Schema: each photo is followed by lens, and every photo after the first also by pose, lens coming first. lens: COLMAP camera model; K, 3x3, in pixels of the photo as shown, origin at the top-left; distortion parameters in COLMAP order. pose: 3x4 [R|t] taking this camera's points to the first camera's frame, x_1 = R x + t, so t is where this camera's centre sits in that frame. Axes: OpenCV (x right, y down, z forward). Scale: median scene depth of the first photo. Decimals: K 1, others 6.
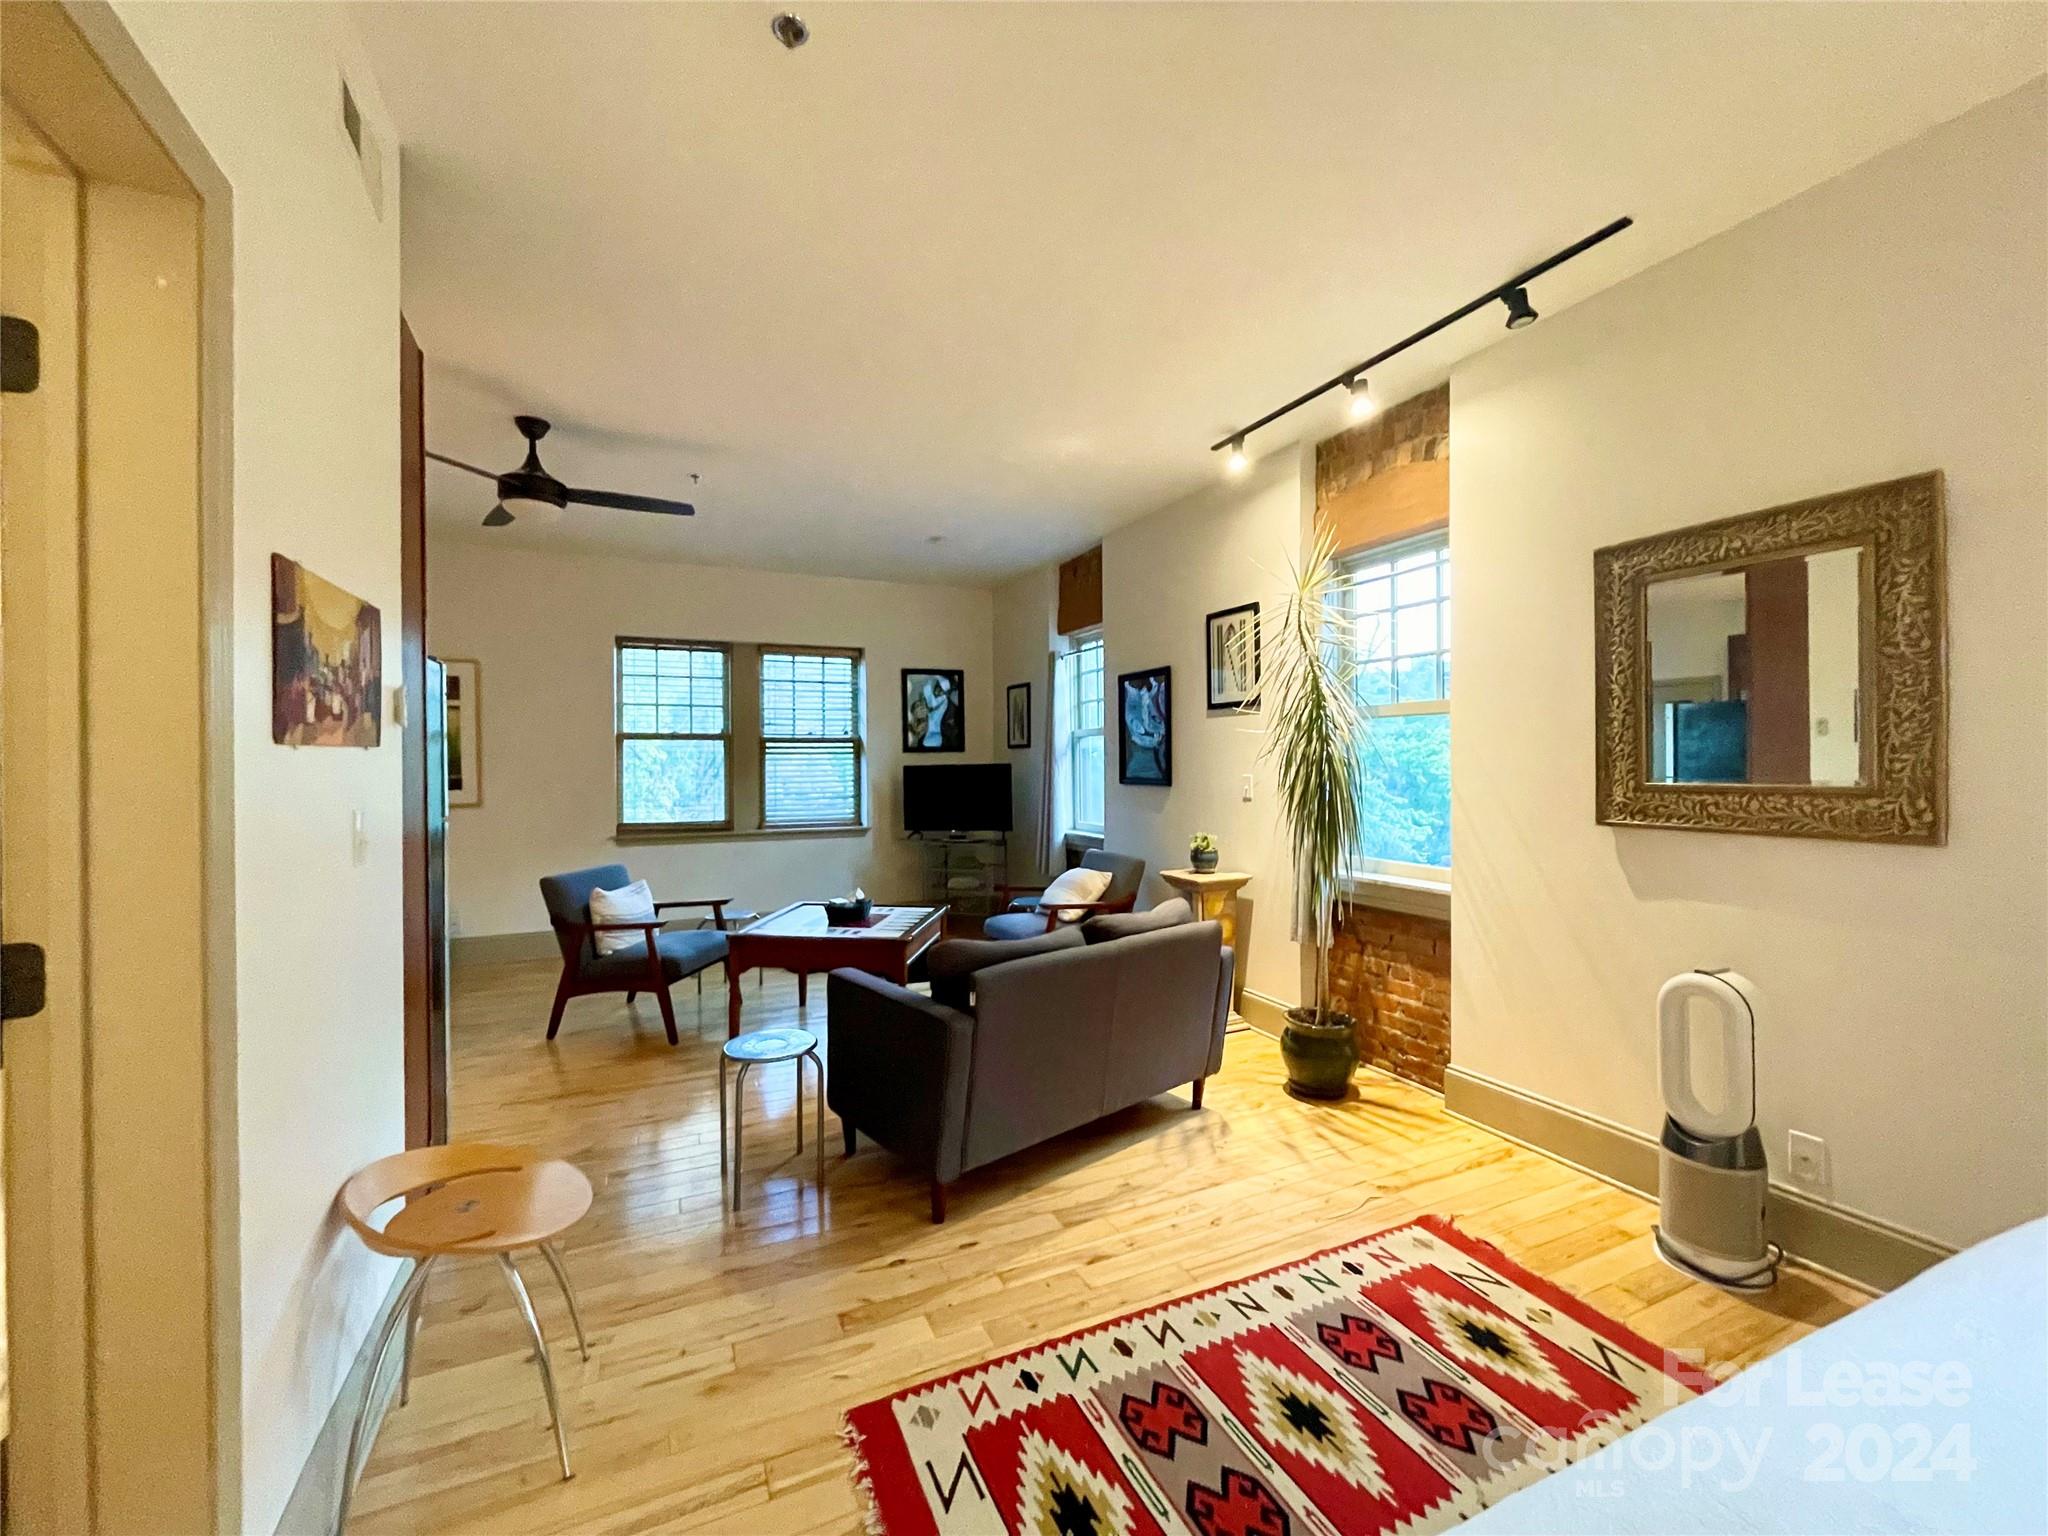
lens RADIAL K [[828.5, 0, 1018.3], [0, 828.5, 769.8], [0, 0, 1]] dist [0.001613, -0.000166]
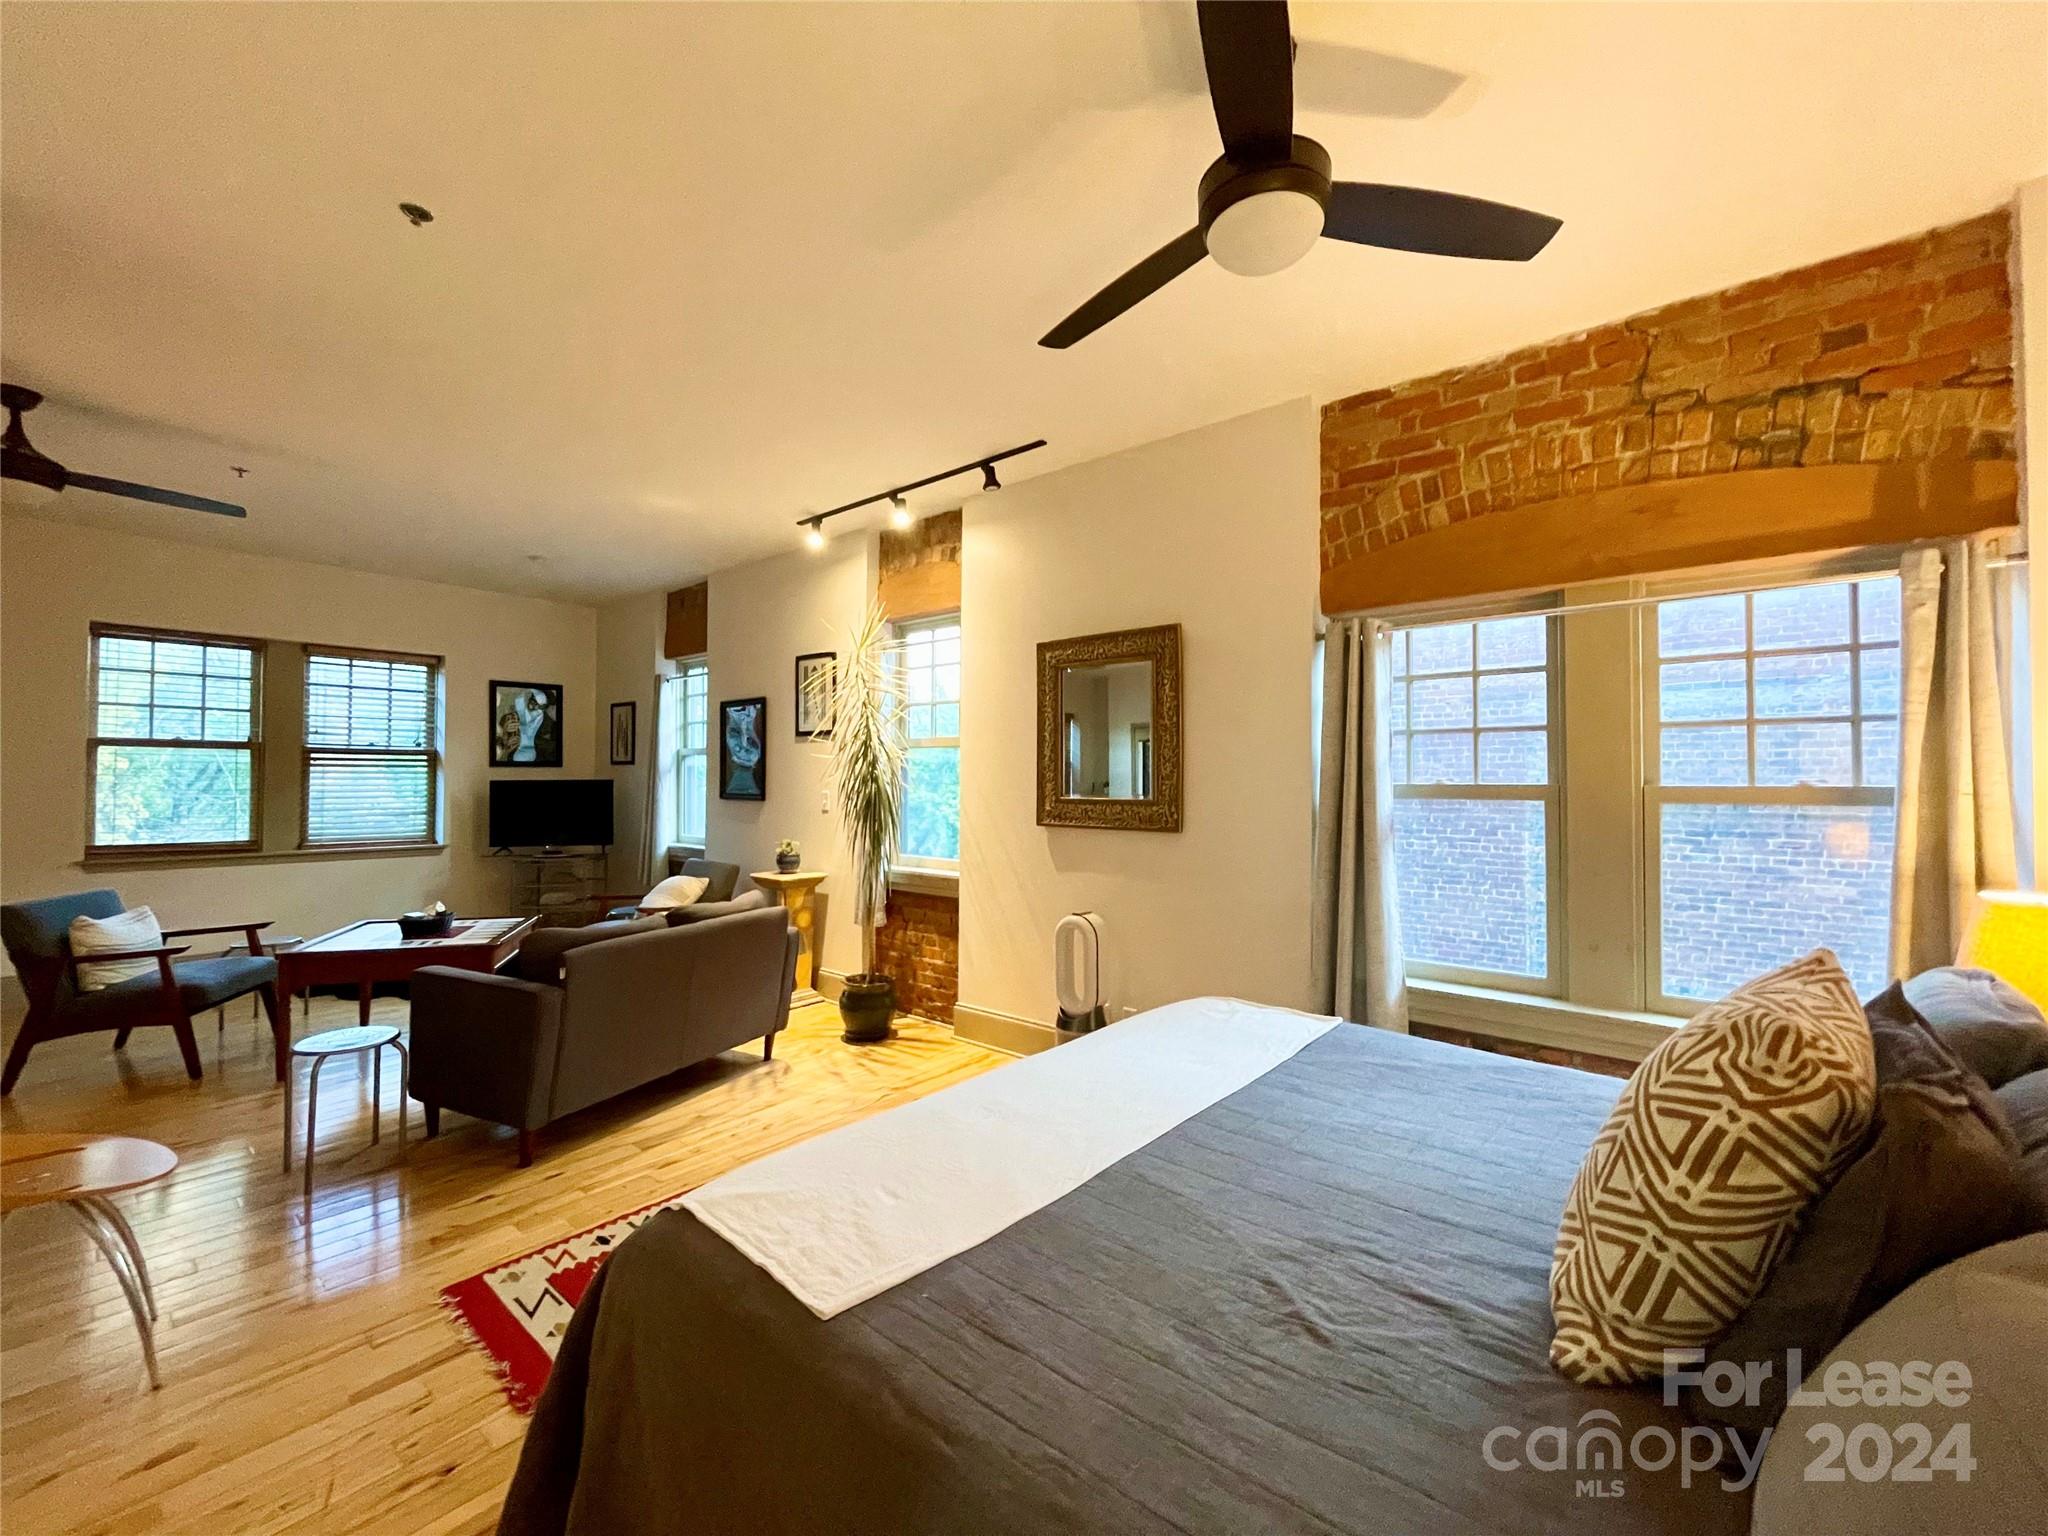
lens RADIAL K [[828.5, 0, 1014.8], [0, 828.5, 767.2], [0, 0, 1]] dist [0.001613, -0.000166]
pose [[0.907026, 0.017620, 0.420706, 0.020200], [-0.007534, 0.999643, -0.025623, -0.000133], [-0.421007, 0.020071, 0.906835, -0.265236]]
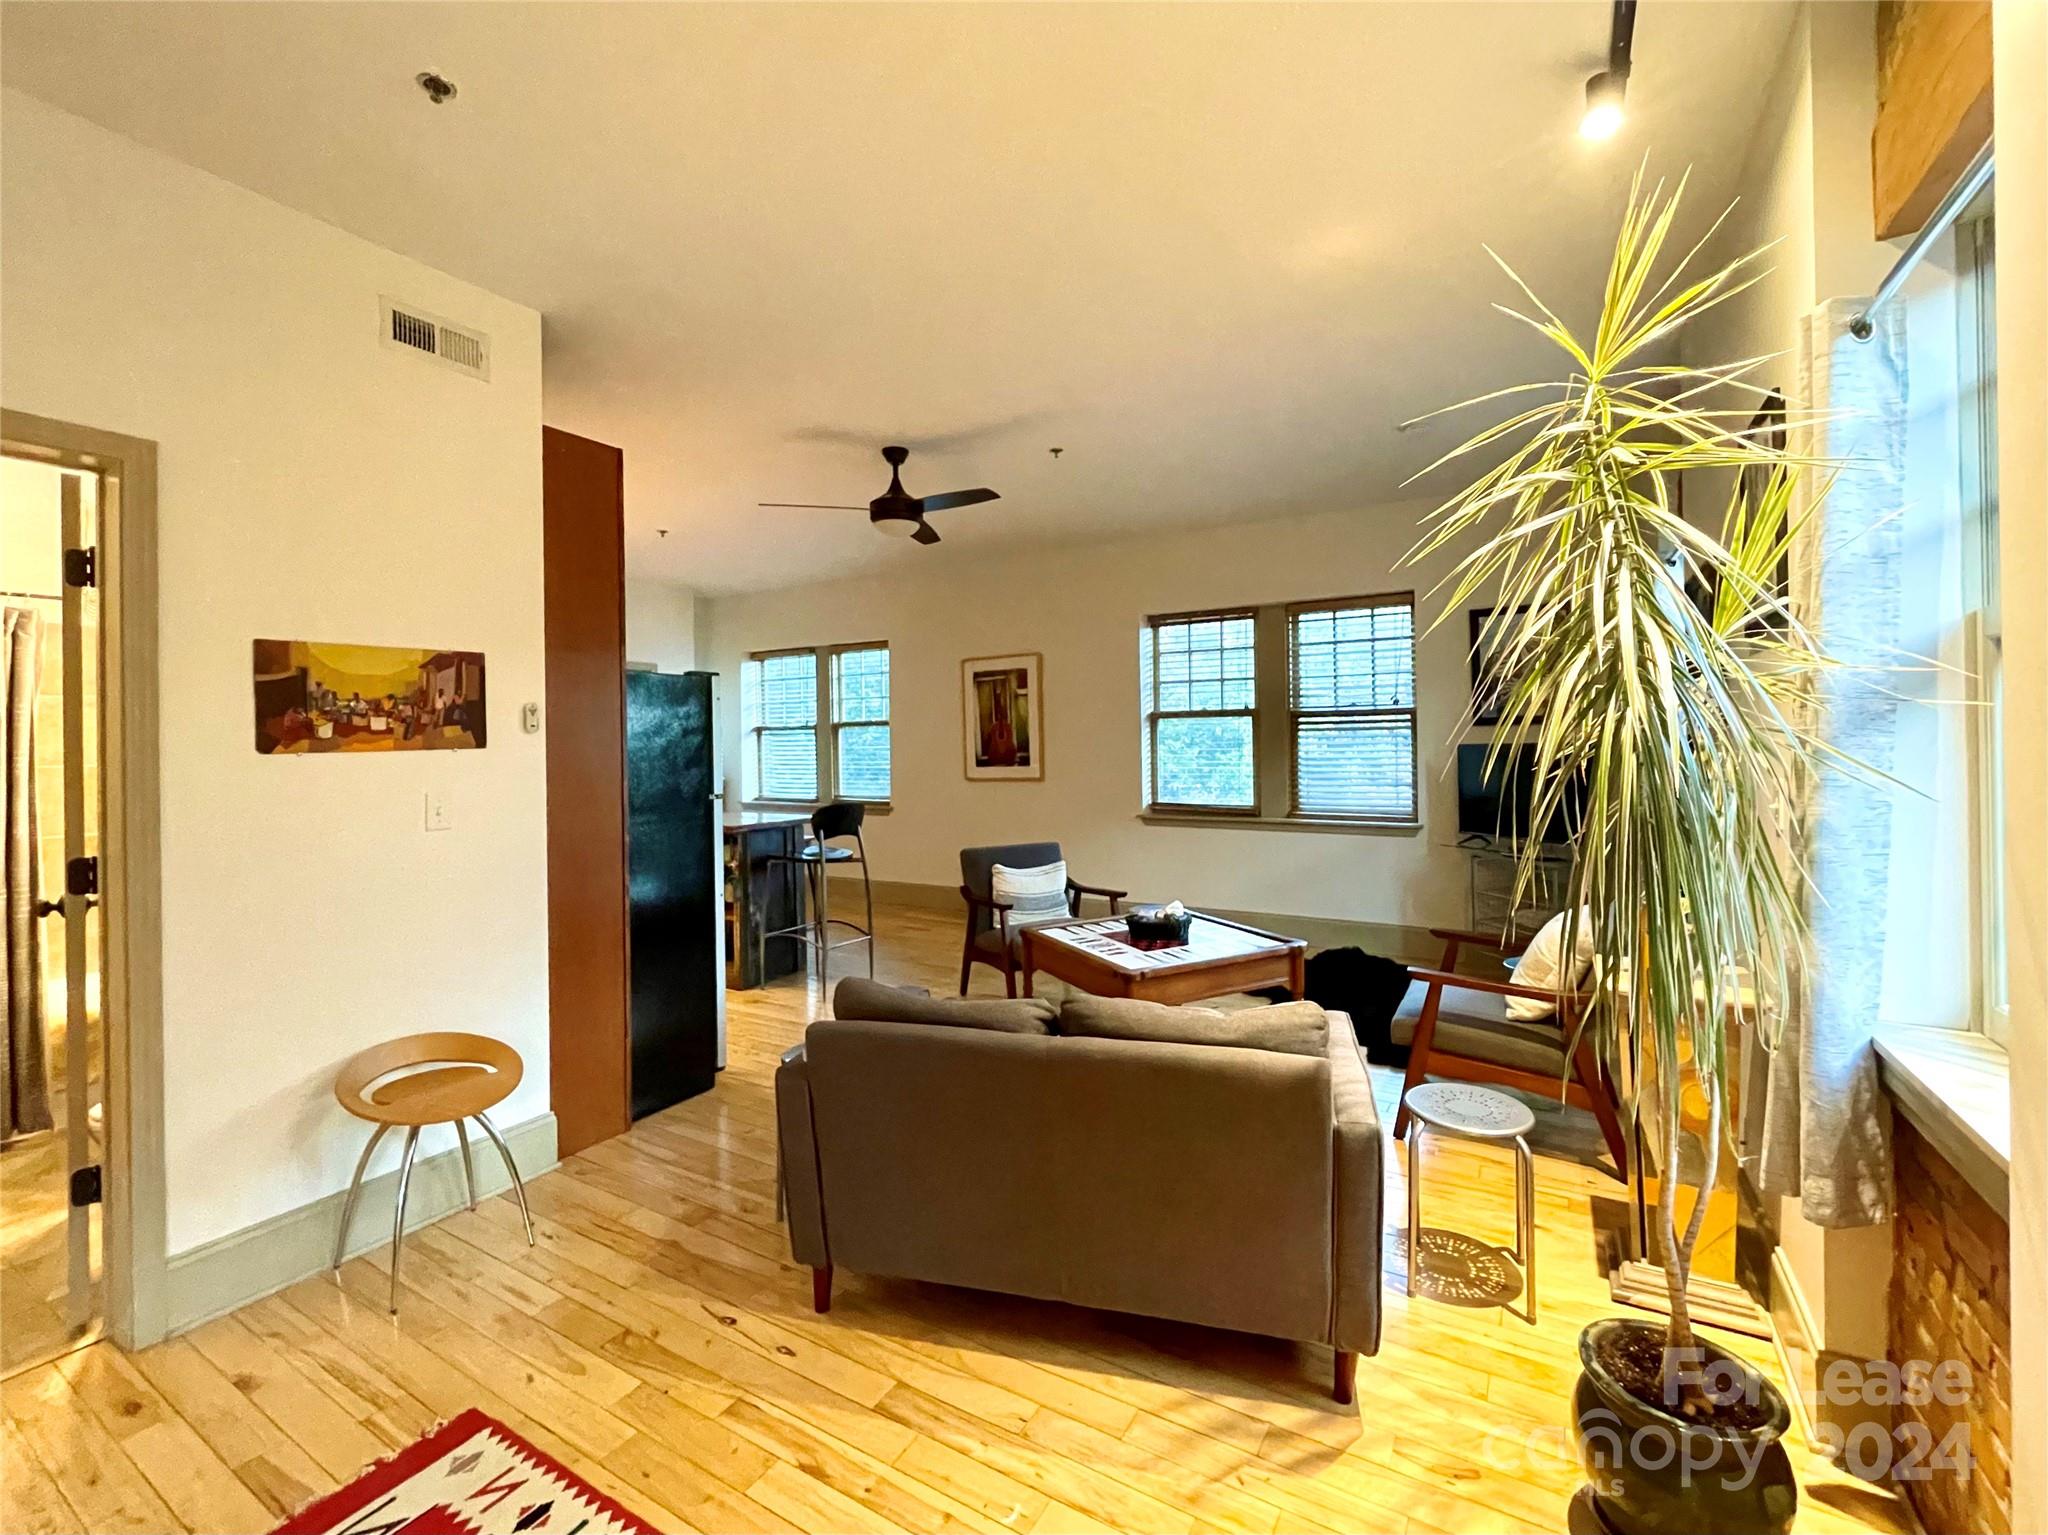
lens RADIAL K [[878.9, 0, 1015.5], [0, 878.9, 740.7], [0, 0, 1]] dist [0.004731, 0.000308]
pose [[0.568182, -0.001358, -0.822902, 0.523151], [0.003615, 0.999993, 0.000846, -0.019899], [0.822895, -0.003456, 0.568183, 0.461439]]
